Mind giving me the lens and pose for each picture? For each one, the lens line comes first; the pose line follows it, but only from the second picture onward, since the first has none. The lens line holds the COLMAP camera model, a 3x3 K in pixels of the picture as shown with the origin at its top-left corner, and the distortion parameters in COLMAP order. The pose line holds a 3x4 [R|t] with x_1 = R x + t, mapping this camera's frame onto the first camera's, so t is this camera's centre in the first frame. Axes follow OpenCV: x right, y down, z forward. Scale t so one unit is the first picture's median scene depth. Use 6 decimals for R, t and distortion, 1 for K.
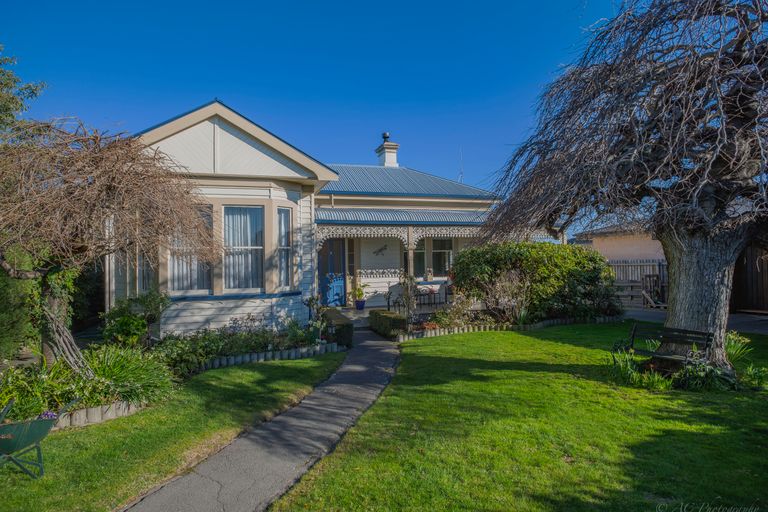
lens RADIAL K [[438.5, 0, 384.4], [0, 438.5, 256.9], [0, 0, 1]] dist [-0.036926, 0.008100]
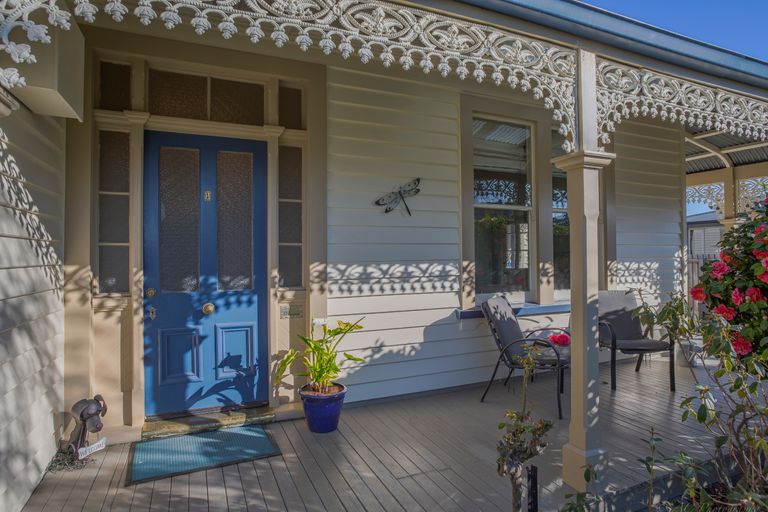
lens RADIAL K [[438.5, 0, 383.3], [0, 438.5, 256.0], [0, 0, 1]] dist [-0.036926, 0.008100]
pose [[0.994529, 0.013149, 0.103632, -0.047313], [-0.013530, 0.999904, 0.002968, 0.022961], [-0.103583, -0.004354, 0.994611, 0.738510]]
